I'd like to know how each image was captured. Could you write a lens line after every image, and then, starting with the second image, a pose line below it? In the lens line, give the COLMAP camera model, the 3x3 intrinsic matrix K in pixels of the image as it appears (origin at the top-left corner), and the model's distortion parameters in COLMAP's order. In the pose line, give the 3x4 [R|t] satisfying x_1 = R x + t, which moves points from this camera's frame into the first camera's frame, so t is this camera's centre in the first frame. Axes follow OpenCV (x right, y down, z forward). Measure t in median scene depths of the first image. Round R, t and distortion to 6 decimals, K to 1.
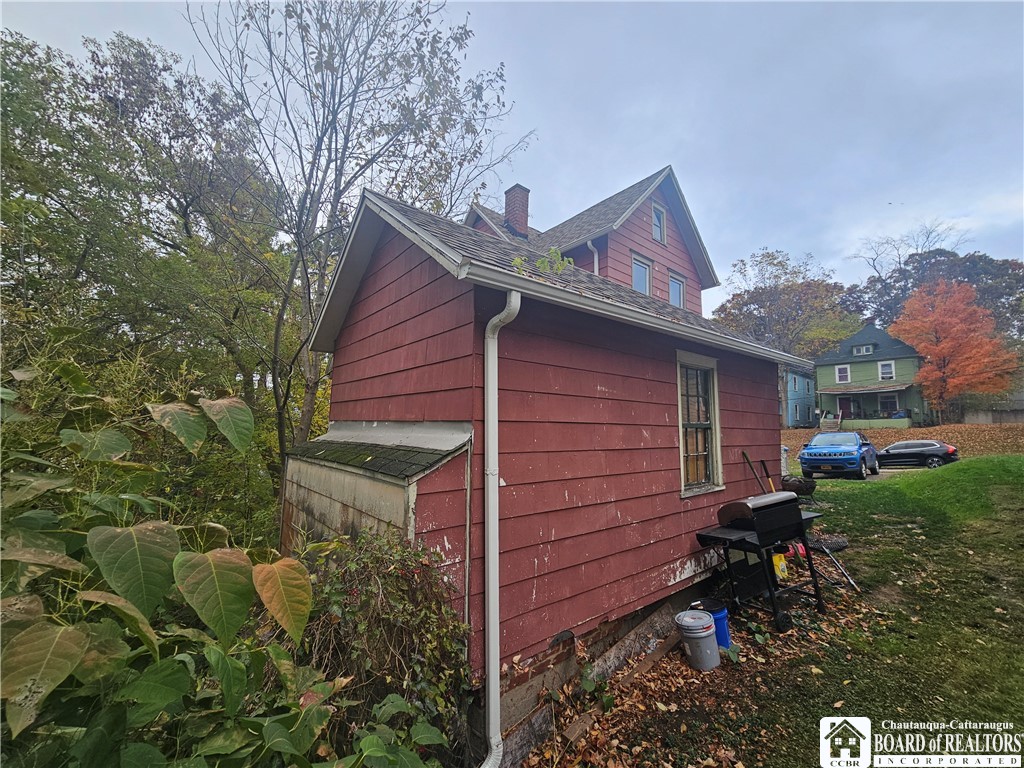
lens RADIAL K [[420.8, 0, 513.9], [0, 420.8, 387.4], [0, 0, 1]] dist [0.001437, 0.000132]
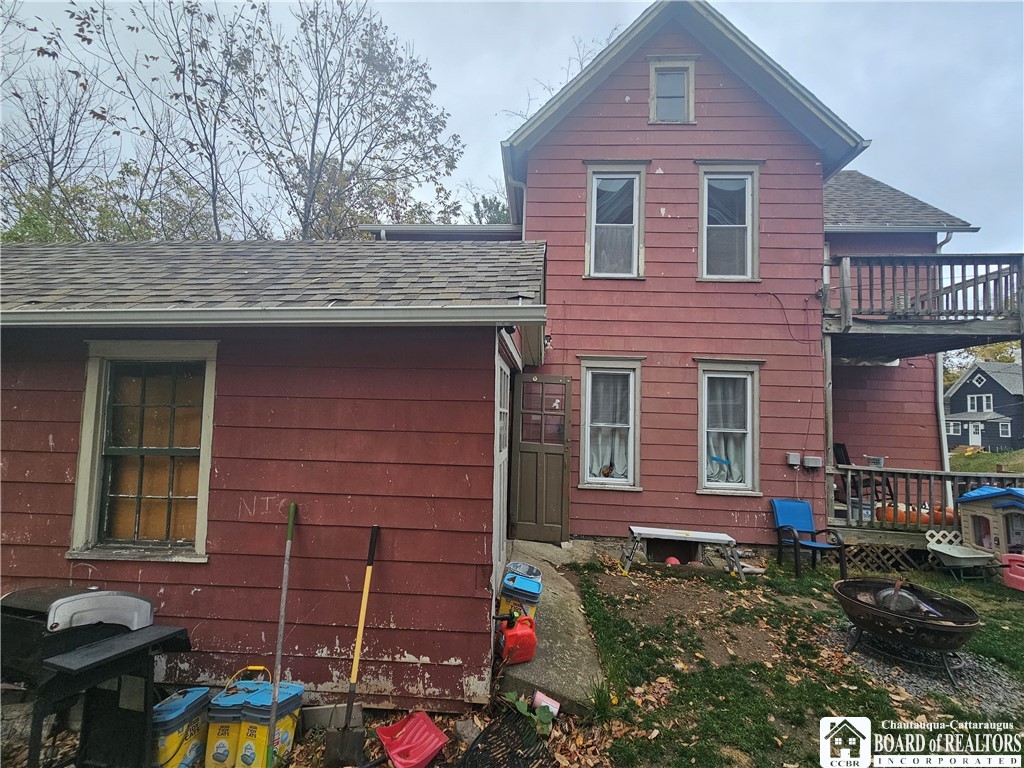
lens RADIAL K [[420.8, 0, 512.9], [0, 420.8, 386.1], [0, 0, 1]] dist [0.001437, 0.000132]
pose [[0.736926, -0.039380, -0.674826, 1.105727], [0.055030, 0.998483, 0.001827, 0.016707], [0.673730, -0.038482, 0.737975, 0.783343]]
